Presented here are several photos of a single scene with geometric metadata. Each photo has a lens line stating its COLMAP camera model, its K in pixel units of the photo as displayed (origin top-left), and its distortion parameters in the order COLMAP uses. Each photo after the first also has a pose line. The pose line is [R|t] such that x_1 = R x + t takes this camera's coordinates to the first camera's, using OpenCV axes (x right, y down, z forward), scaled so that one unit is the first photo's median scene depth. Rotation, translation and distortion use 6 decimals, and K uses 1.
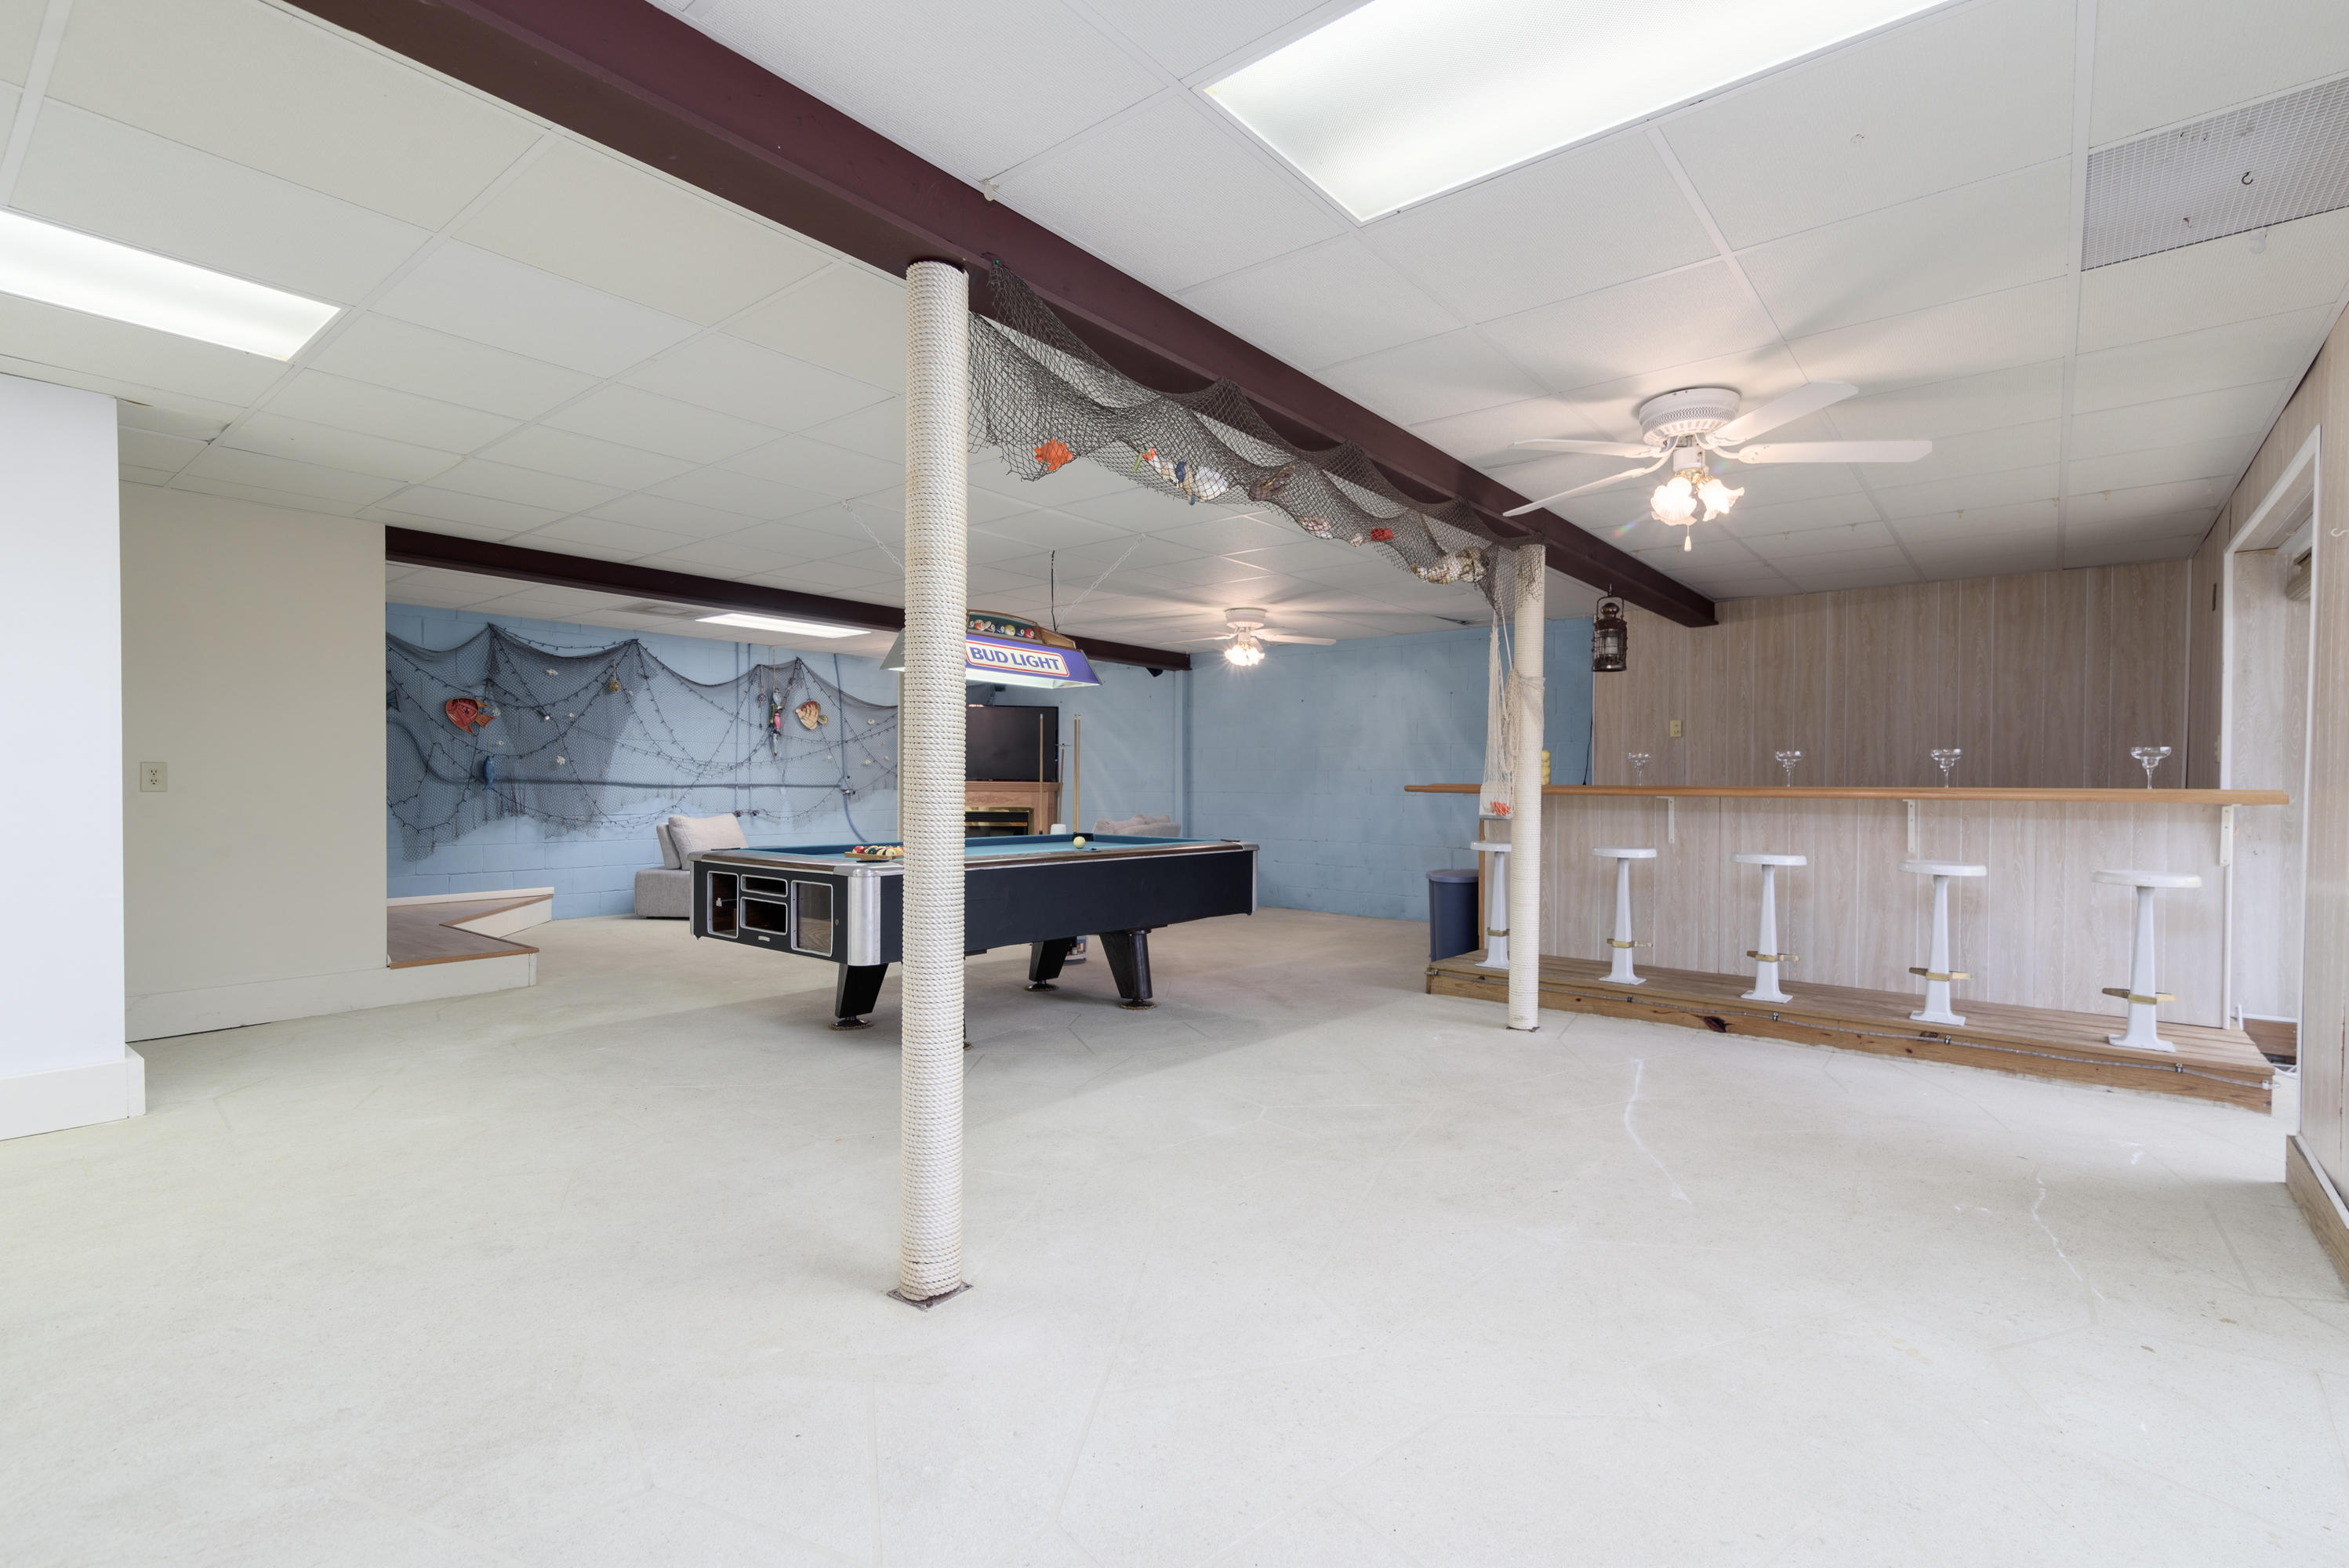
lens RADIAL K [[1063.3, 0, 1187.0], [0, 1063.3, 782.0], [0, 0, 1]] dist [0.011733, -0.001227]
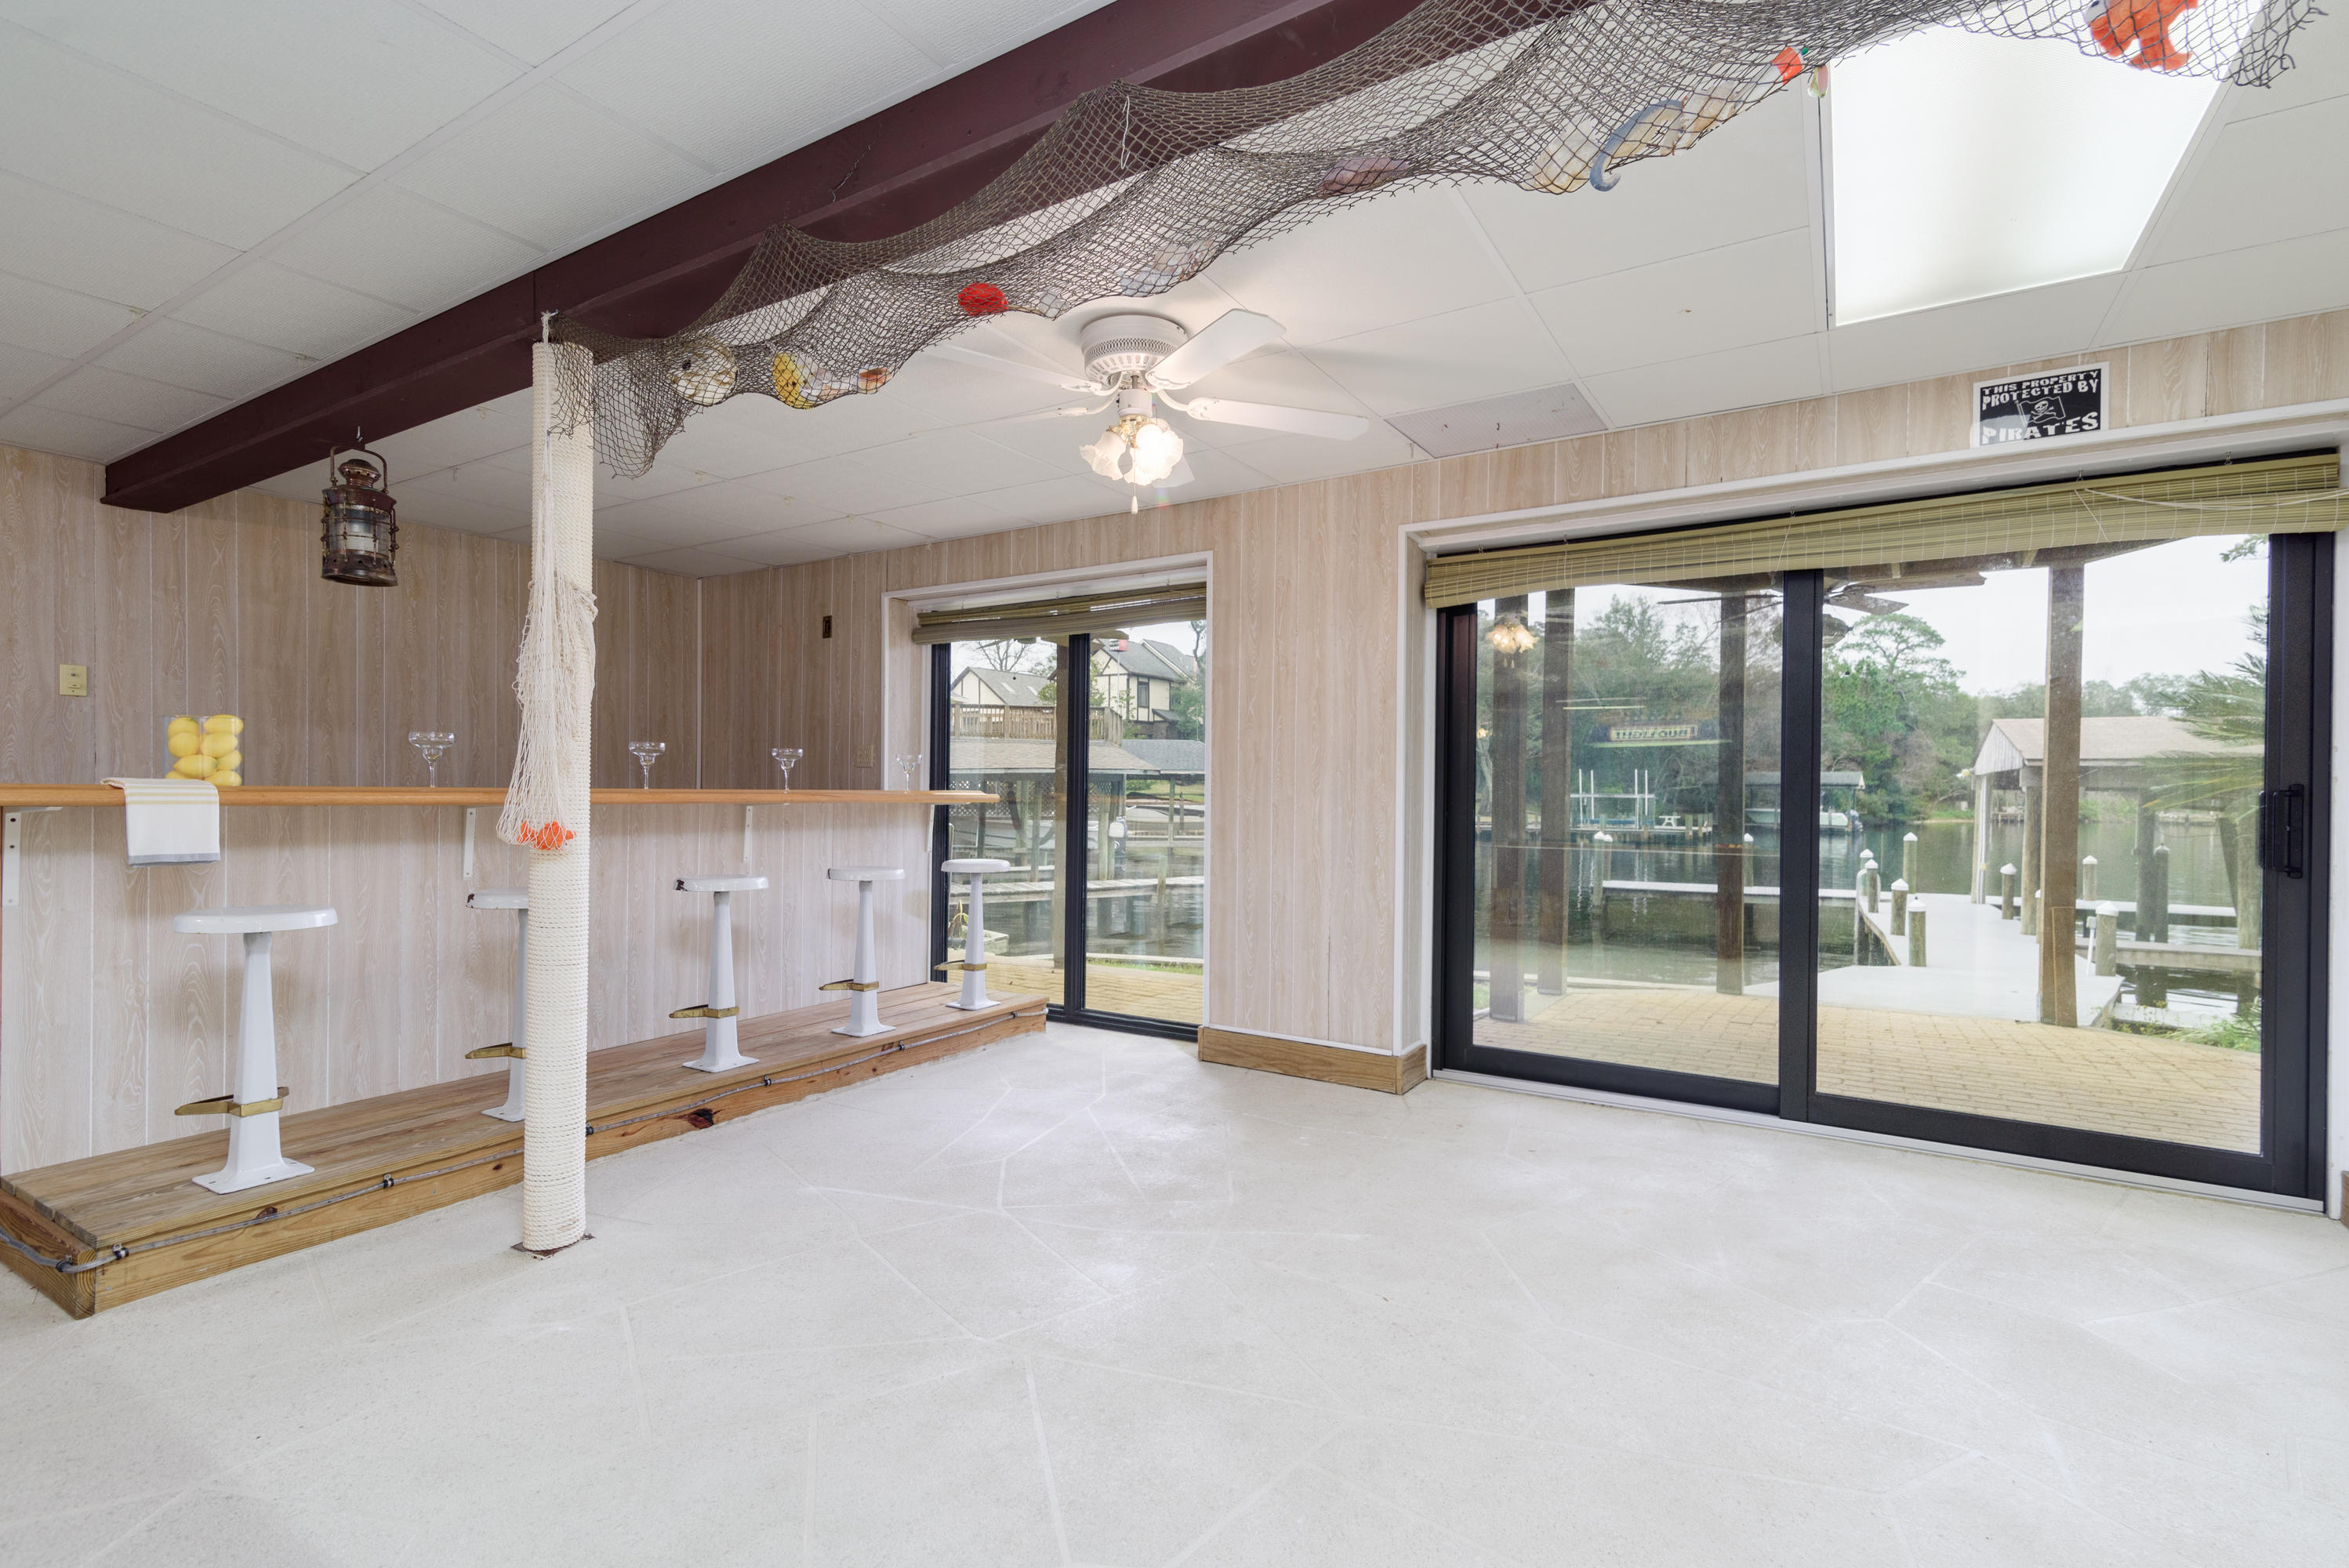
lens RADIAL K [[1063.3, 0, 1194.5], [0, 1063.3, 793.7], [0, 0, 1]] dist [0.011733, -0.001227]
pose [[-0.136777, -0.011034, 0.990540, -0.246281], [-0.010969, 0.999894, 0.009624, -0.004089], [-0.990541, -0.009549, -0.136883, 0.713739]]
